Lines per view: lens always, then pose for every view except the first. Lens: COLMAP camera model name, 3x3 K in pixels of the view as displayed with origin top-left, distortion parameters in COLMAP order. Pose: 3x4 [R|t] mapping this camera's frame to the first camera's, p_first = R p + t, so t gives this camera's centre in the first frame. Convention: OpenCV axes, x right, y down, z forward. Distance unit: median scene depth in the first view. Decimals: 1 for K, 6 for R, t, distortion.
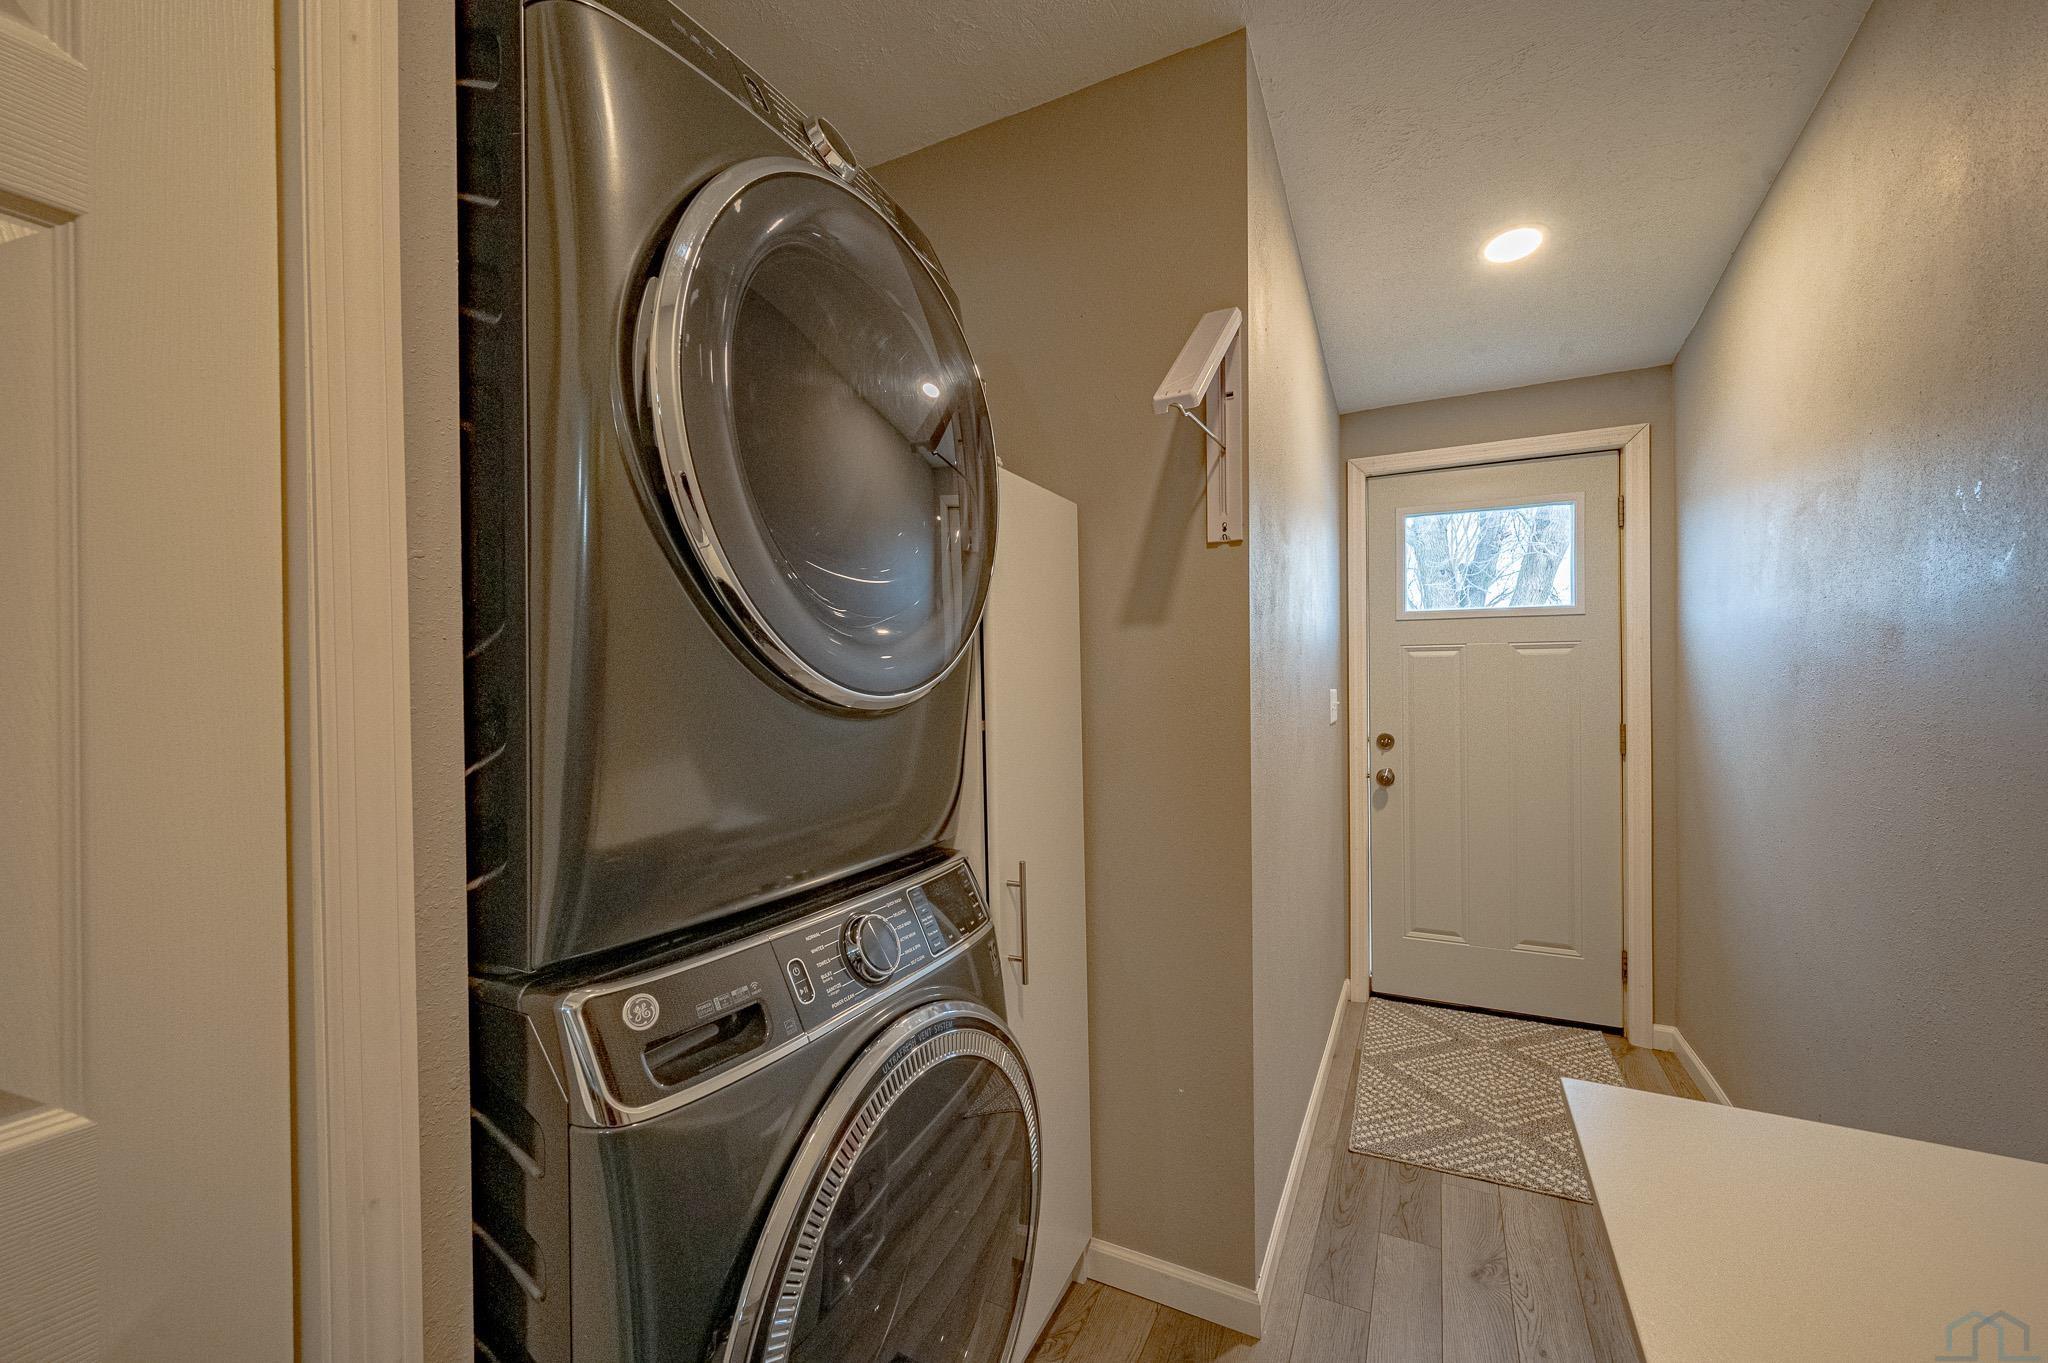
lens RADIAL K [[803.1, 0, 1023.6], [0, 803.1, 674.2], [0, 0, 1]] dist [-0.000611, 0.000387]
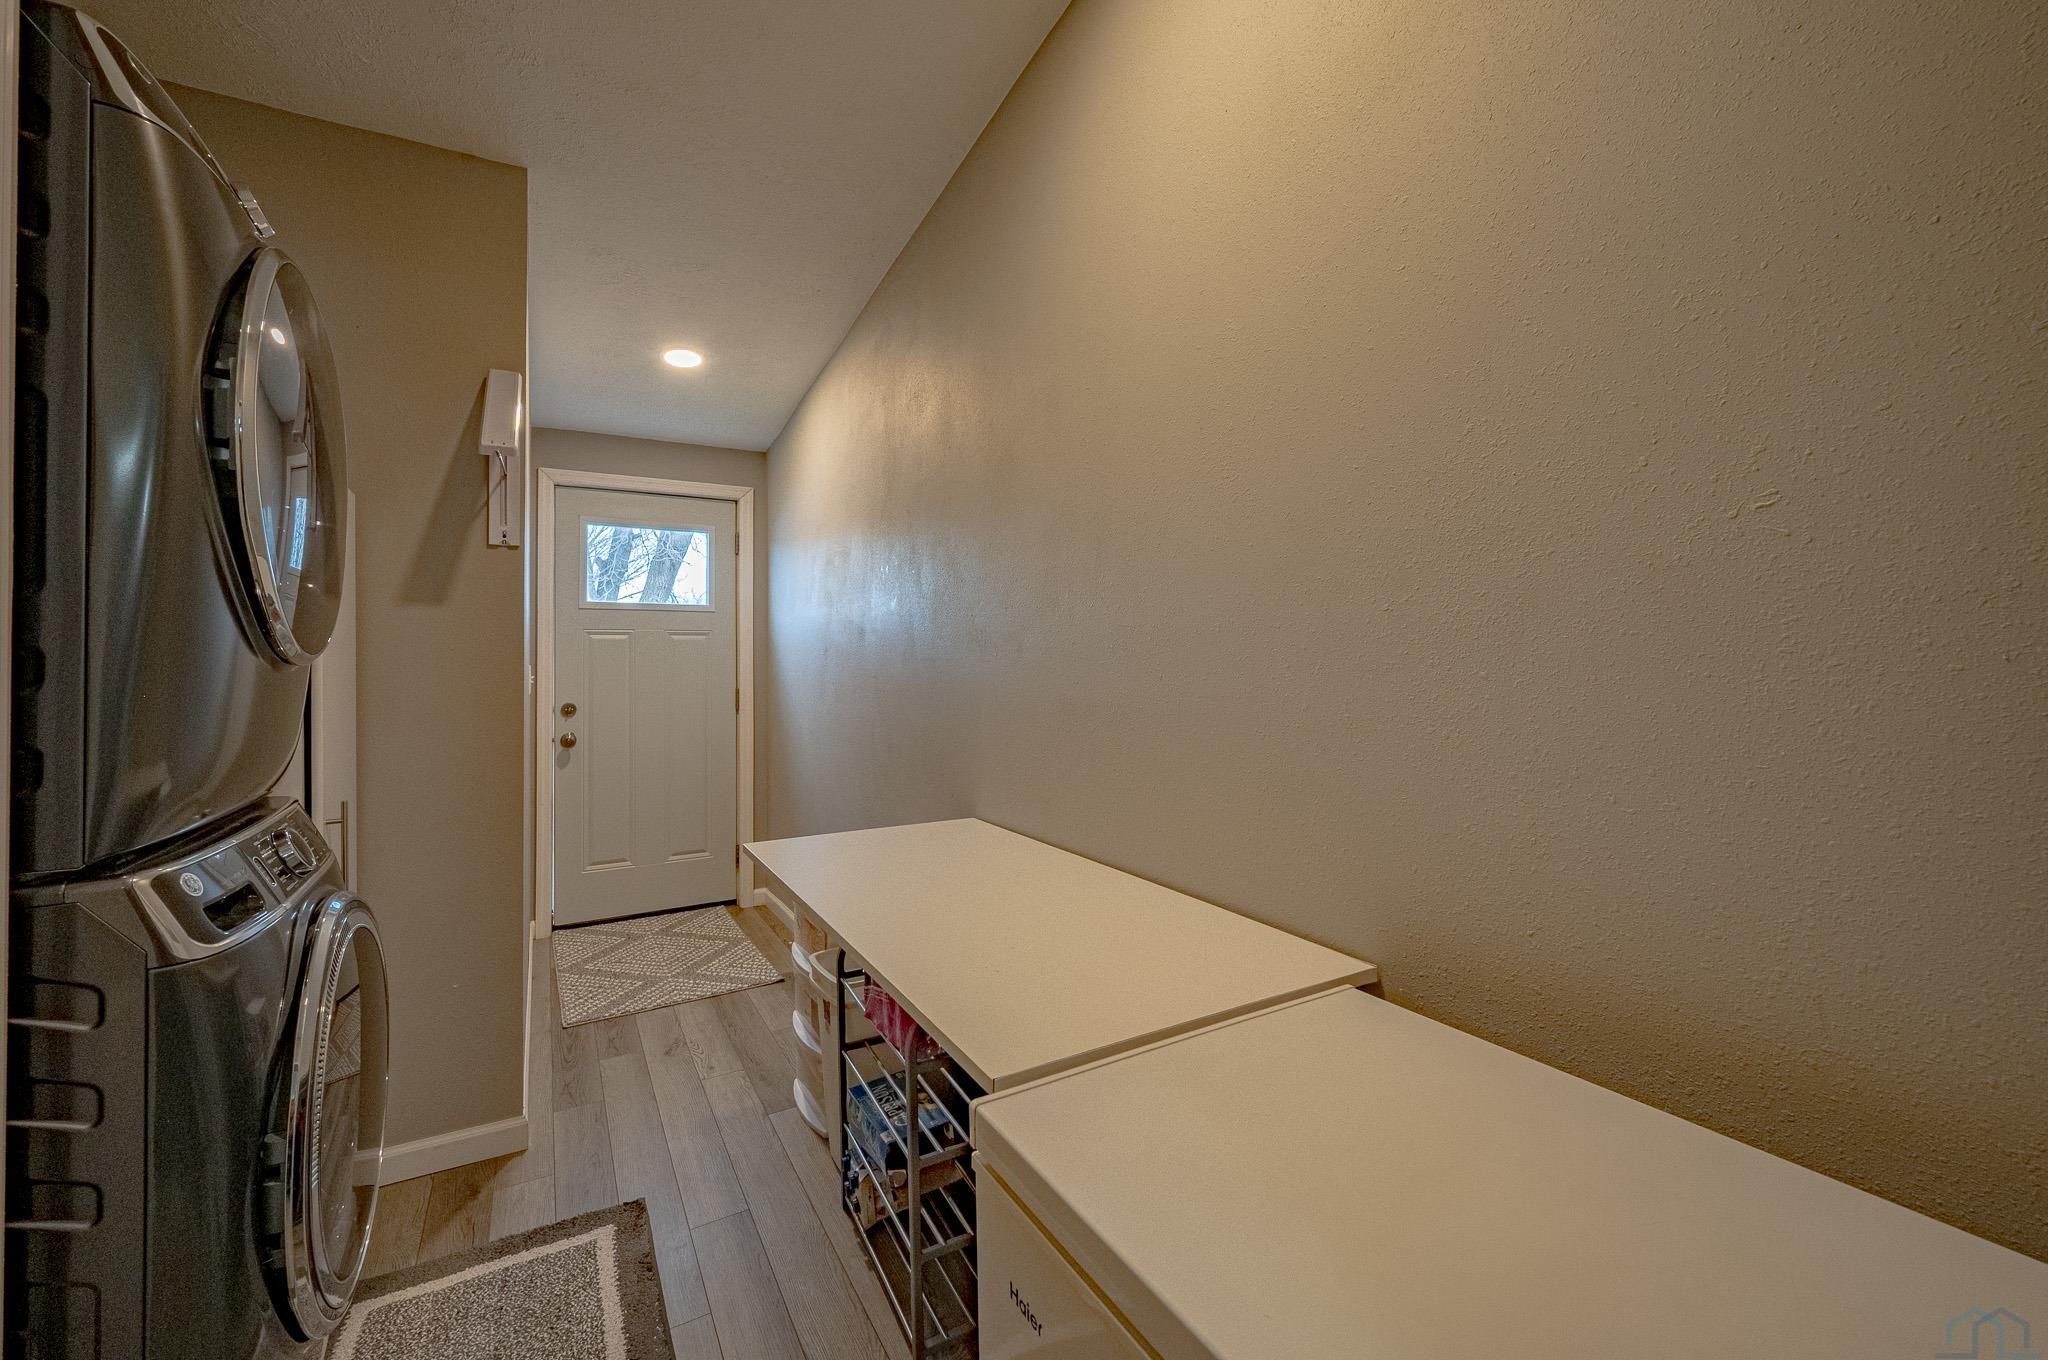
lens RADIAL K [[803.1, 0, 1020.8], [0, 803.1, 661.6], [0, 0, 1]] dist [-0.000611, 0.000387]
pose [[0.533273, 0.000657, 0.845943, -0.248161], [-0.001681, 0.999999, 0.000284, 0.013465], [-0.845942, -0.001574, 0.533273, -0.249655]]
